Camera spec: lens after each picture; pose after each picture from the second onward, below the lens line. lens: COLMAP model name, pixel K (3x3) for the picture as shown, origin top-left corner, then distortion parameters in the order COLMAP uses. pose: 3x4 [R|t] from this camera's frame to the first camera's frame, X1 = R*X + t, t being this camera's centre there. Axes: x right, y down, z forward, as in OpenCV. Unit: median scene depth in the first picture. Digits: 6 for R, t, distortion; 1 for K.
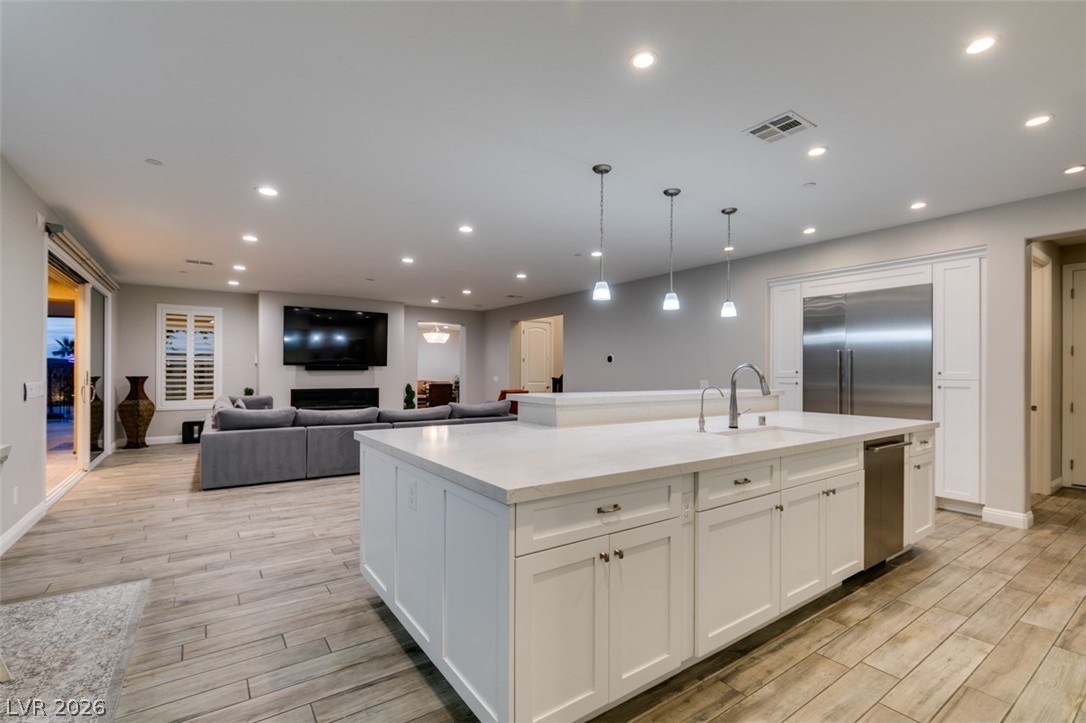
lens RADIAL K [[486.7, 0, 543.1], [0, 486.7, 374.5], [0, 0, 1]] dist [-0.003923, -0.001390]
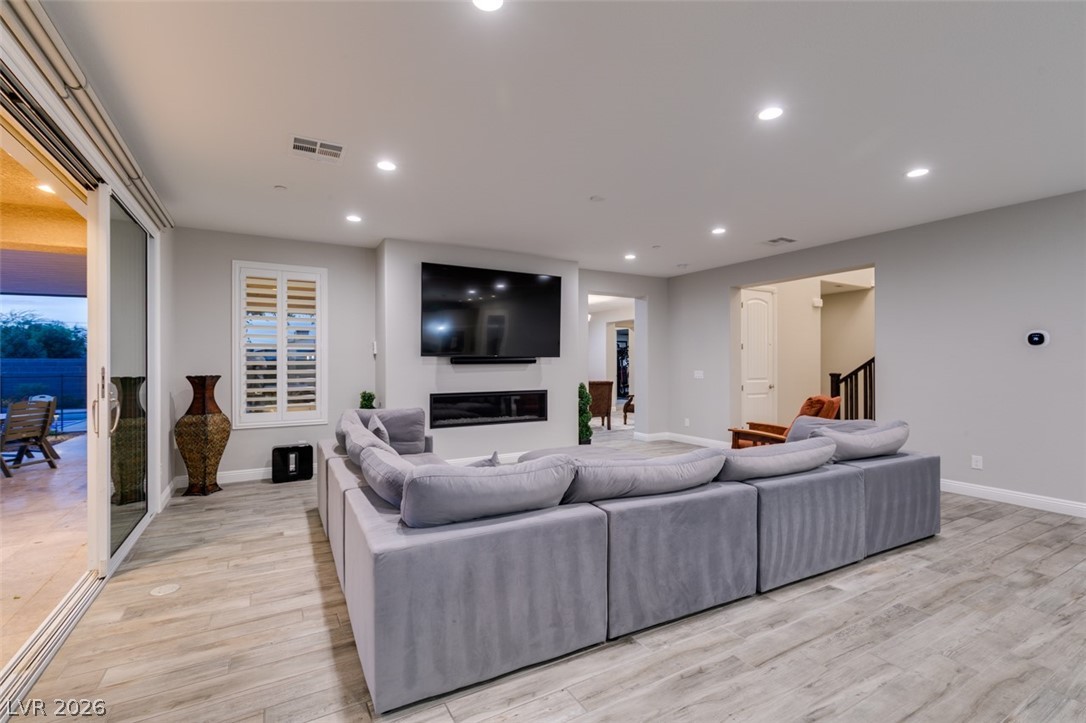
lens RADIAL K [[484.2, 0, 541.0], [0, 484.2, 369.0], [0, 0, 1]] dist [-0.002045, -0.000819]
pose [[0.995579, -0.006075, -0.093730, -0.650809], [0.006264, 0.999979, 0.001727, -0.005281], [0.093718, -0.002306, 0.995596, 0.789934]]
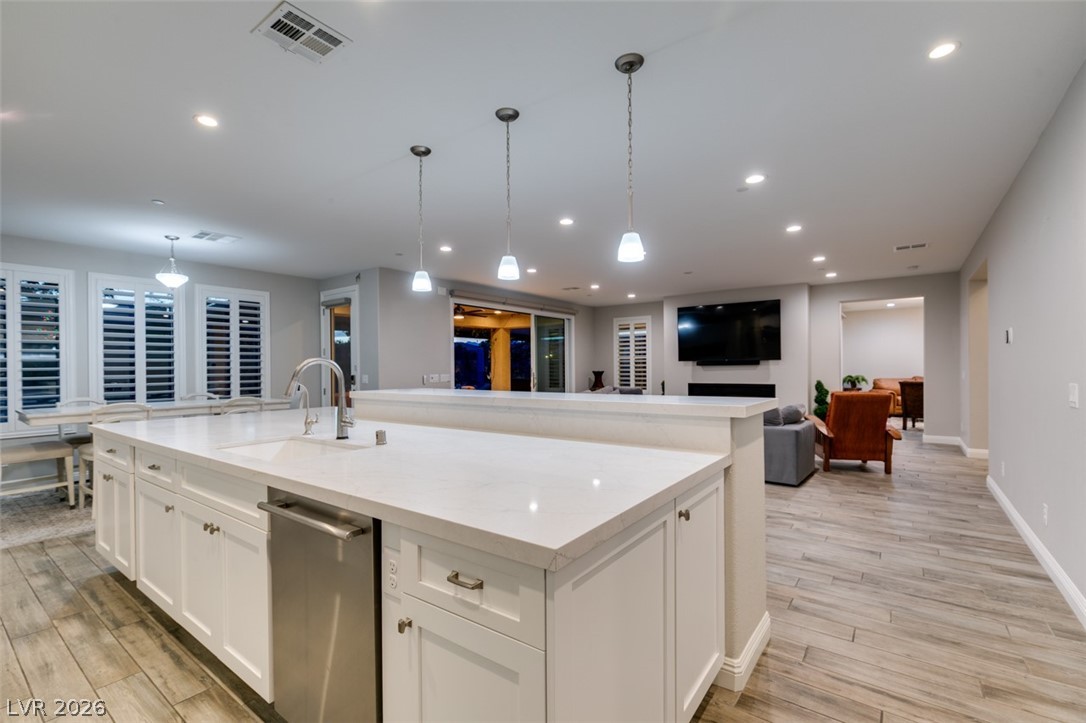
lens RADIAL K [[484.2, 0, 541.0], [0, 484.2, 369.0], [0, 0, 1]] dist [-0.002045, -0.000819]
pose [[0.311079, -0.003530, -0.950377, 0.847924], [0.003246, 0.999991, -0.002652, 0.001216], [0.950378, -0.002259, 0.311088, 0.728632]]
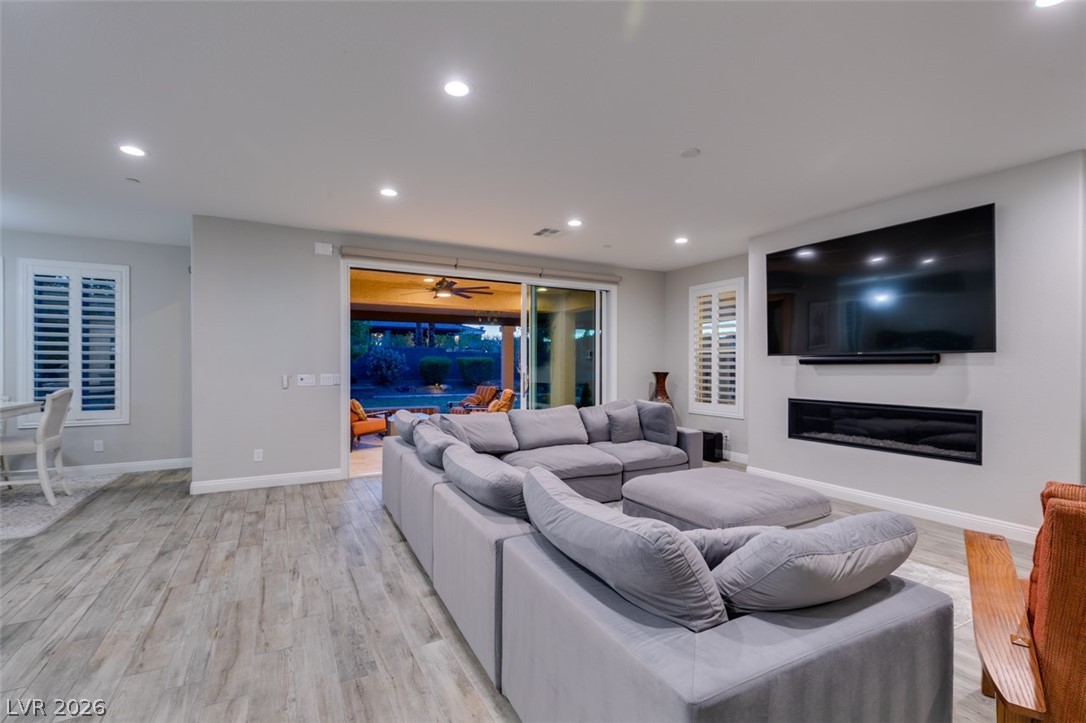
lens RADIAL K [[495.3, 0, 541.2], [0, 495.3, 365.9], [0, 0, 1]] dist [0.000898, 0.000231]
pose [[-0.118142, -0.003335, -0.992991, 0.179814], [-0.008856, 0.999958, -0.002305, -0.006772], [0.992957, 0.008521, -0.118167, 1.625845]]
